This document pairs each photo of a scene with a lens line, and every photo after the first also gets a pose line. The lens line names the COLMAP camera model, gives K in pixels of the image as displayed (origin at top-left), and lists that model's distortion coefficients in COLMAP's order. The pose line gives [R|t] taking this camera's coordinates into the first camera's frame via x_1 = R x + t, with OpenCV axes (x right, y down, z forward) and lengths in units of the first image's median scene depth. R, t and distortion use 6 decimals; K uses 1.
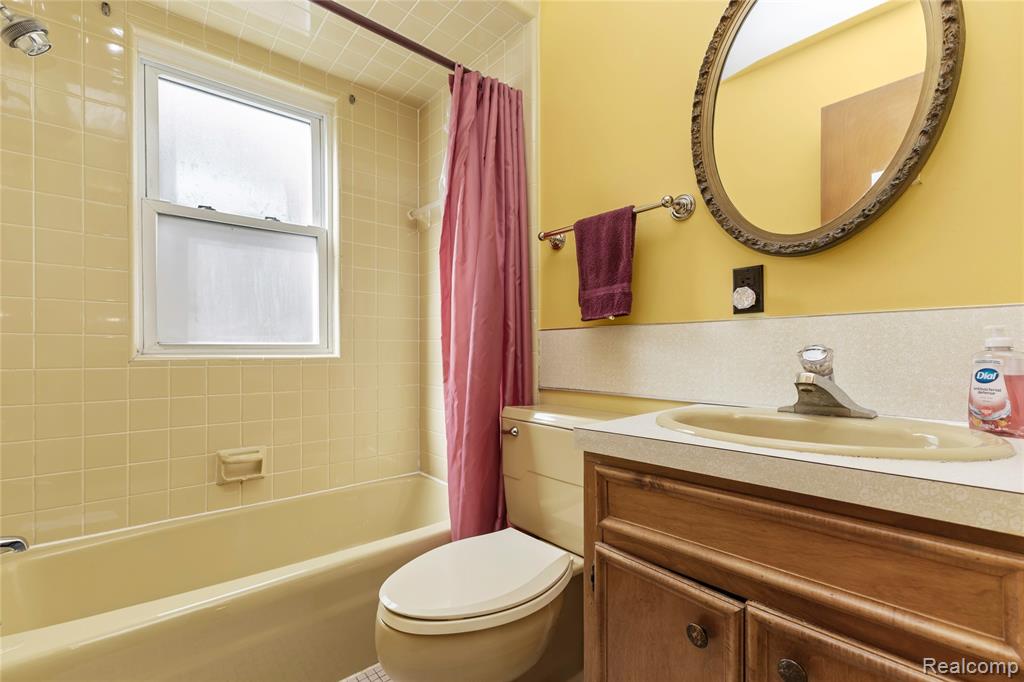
lens RADIAL K [[449.6, 0, 512.9], [0, 449.6, 342.9], [0, 0, 1]] dist [0.020745, -0.001052]
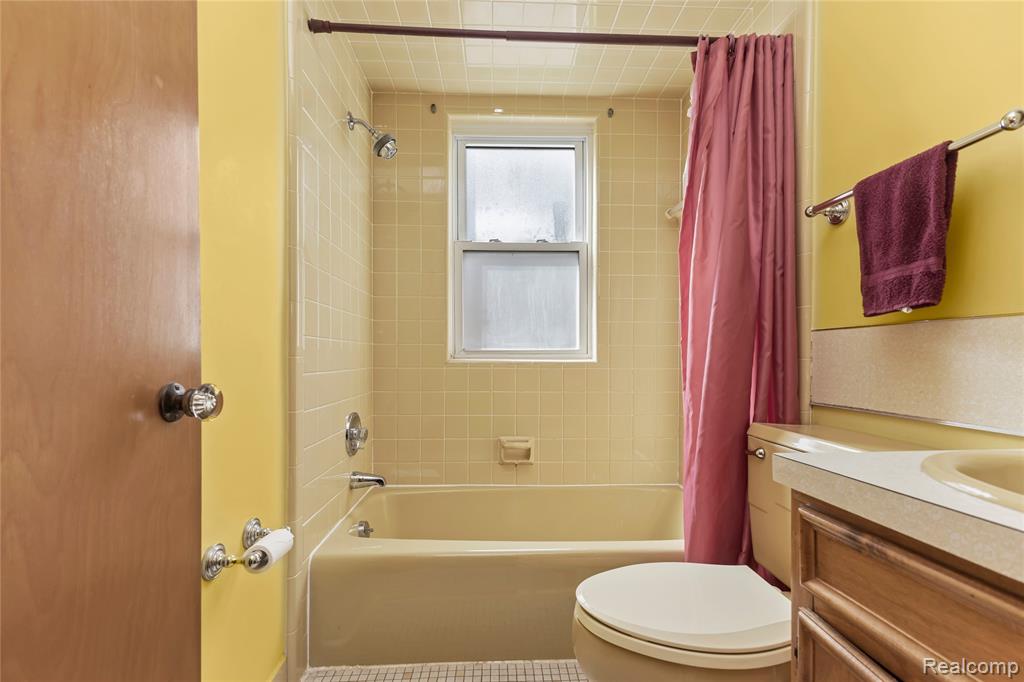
lens RADIAL K [[454.2, 0, 516.1], [0, 454.2, 350.6], [0, 0, 1]] dist [0.025909, -0.000540]
pose [[0.798041, -0.004378, -0.602587, 0.142002], [0.008266, 0.999959, 0.003682, -0.000193], [0.602546, -0.007919, 0.798045, 0.046128]]
